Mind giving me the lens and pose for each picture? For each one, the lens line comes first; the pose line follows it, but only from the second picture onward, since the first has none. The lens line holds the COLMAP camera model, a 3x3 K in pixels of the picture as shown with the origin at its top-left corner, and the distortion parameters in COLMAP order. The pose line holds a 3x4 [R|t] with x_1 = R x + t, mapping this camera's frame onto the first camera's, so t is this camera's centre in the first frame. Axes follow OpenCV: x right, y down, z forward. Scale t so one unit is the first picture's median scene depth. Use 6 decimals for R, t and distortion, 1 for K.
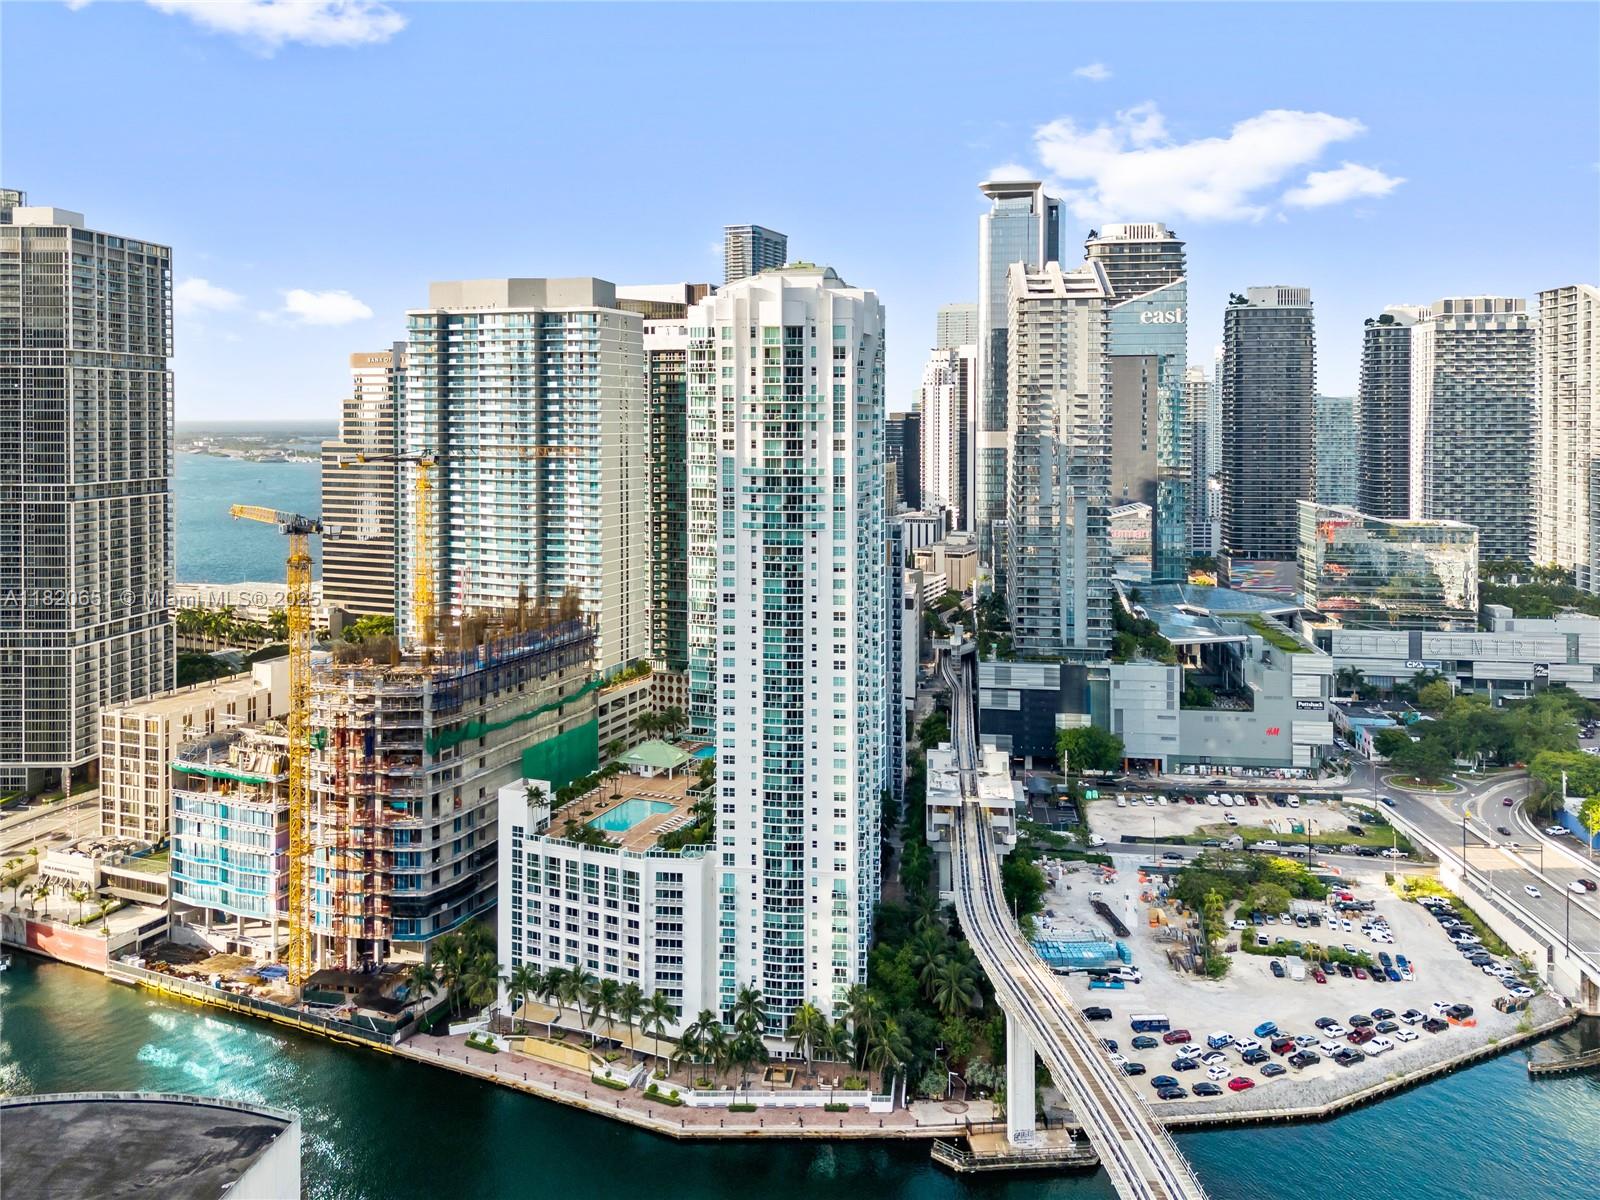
lens RADIAL K [[1122.1, 0, 867.1], [0, 1122.1, 534.1], [0, 0, 1]] dist [0.087008, -0.072488]
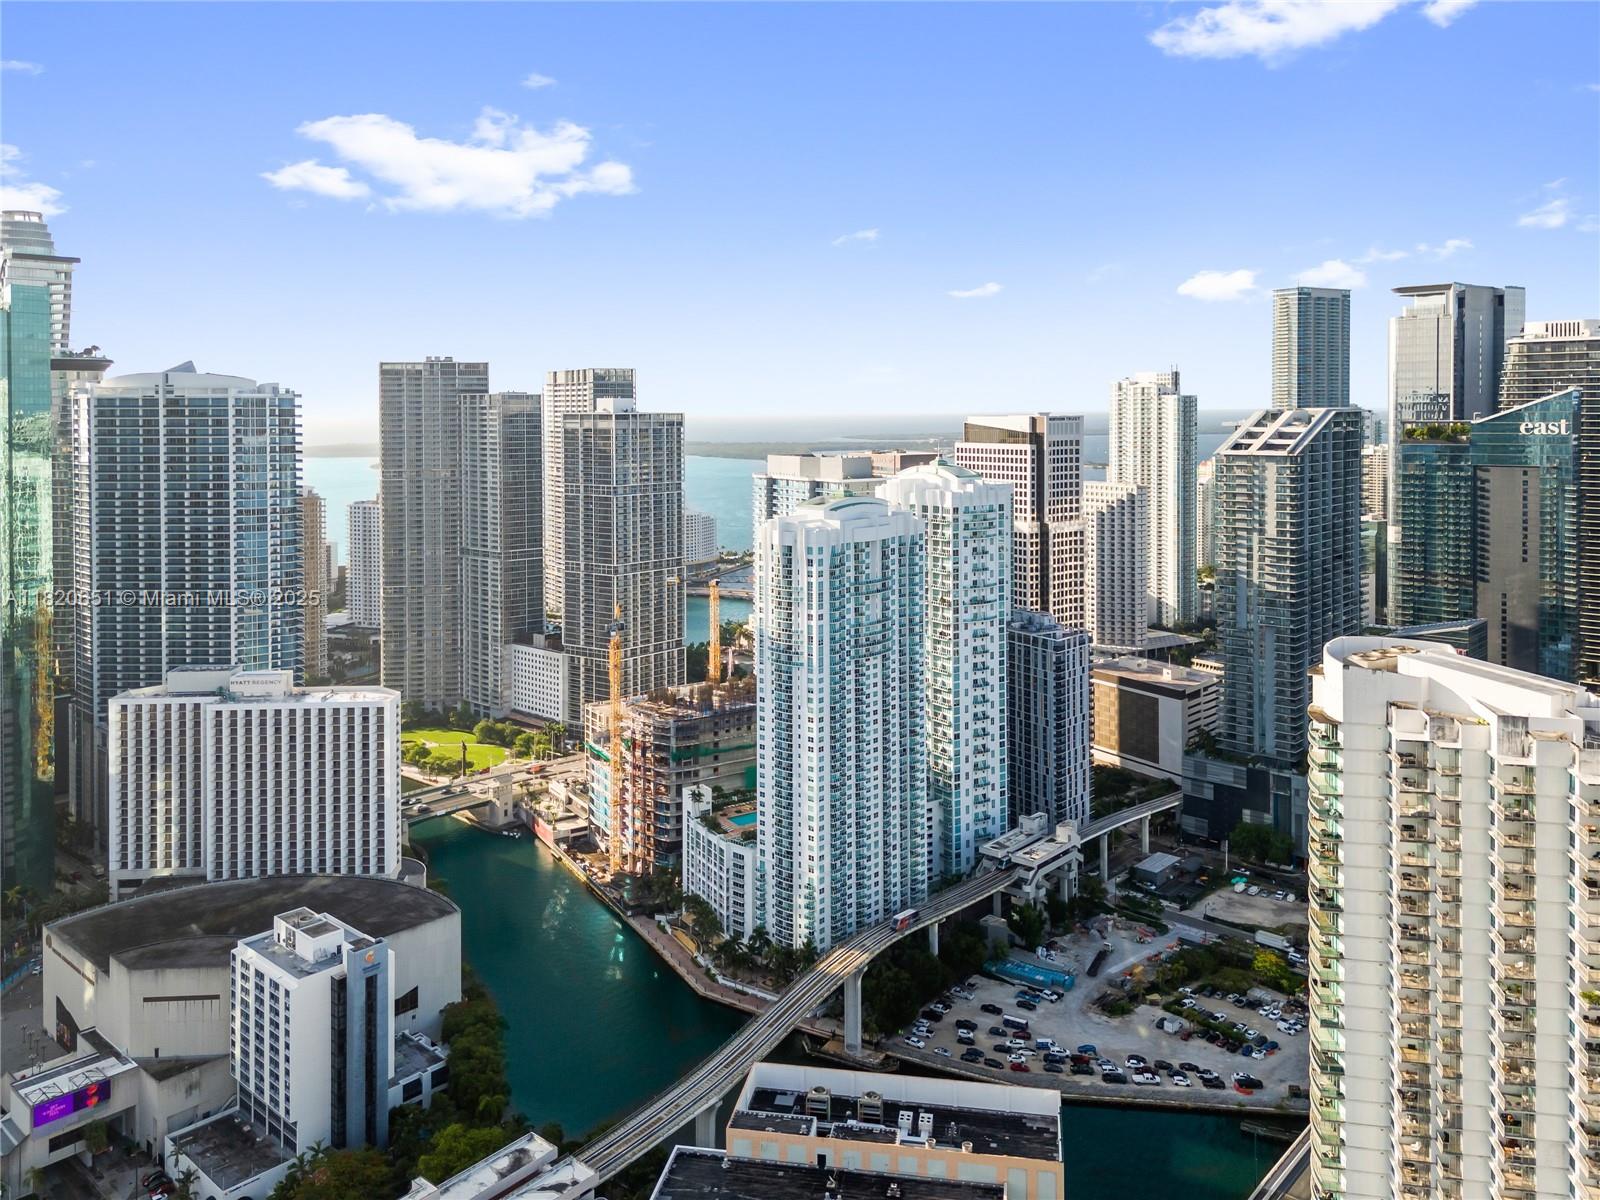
lens RADIAL K [[1103.2, 0, 907.0], [0, 1103.2, 597.1], [0, 0, 1]] dist [0.060068, -0.046854]
pose [[0.860227, 0.082893, -0.503128, 0.719534], [-0.064718, 0.996467, 0.053521, -0.161827], [0.505787, -0.013479, 0.862553, -0.257442]]
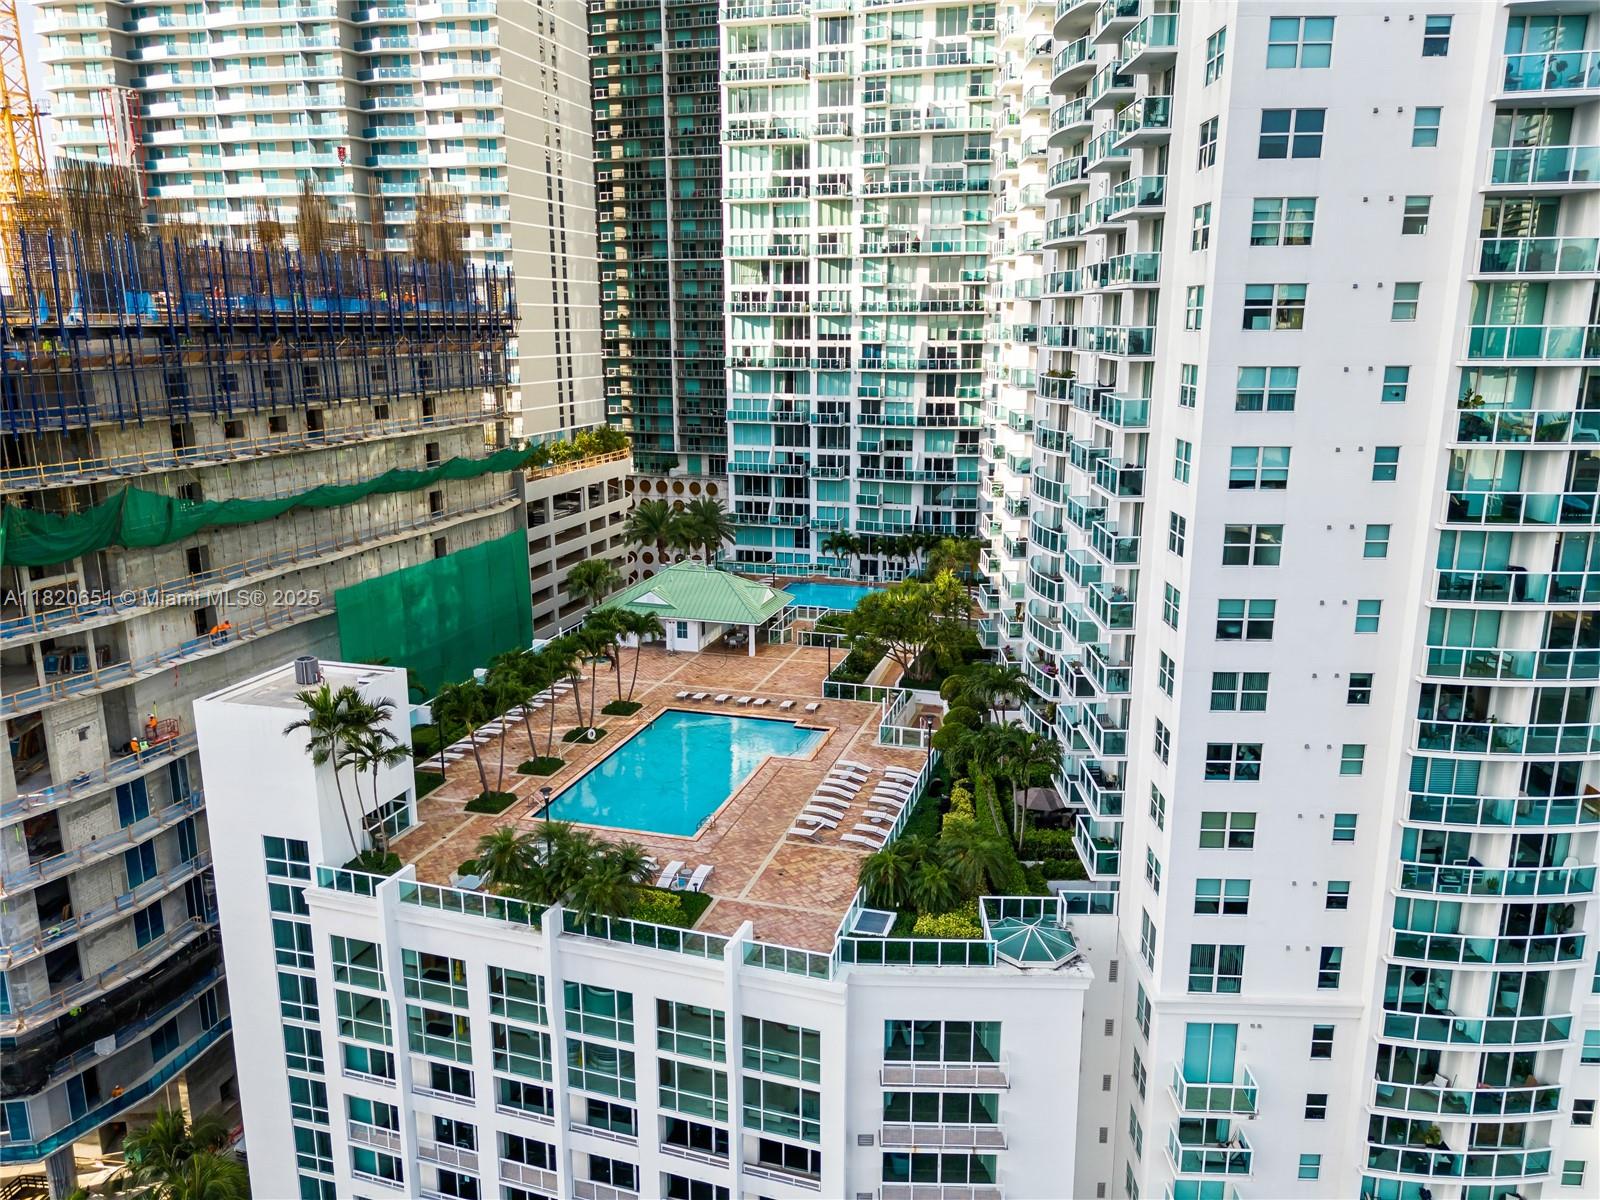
lens RADIAL K [[1103.2, 0, 907.0], [0, 1103.2, 597.1], [0, 0, 1]] dist [0.060068, -0.046854]
pose [[0.991193, -0.023652, 0.130297, -0.178696], [0.002949, 0.987620, 0.156838, 0.146904], [-0.132394, -0.155073, 0.978991, 0.664950]]
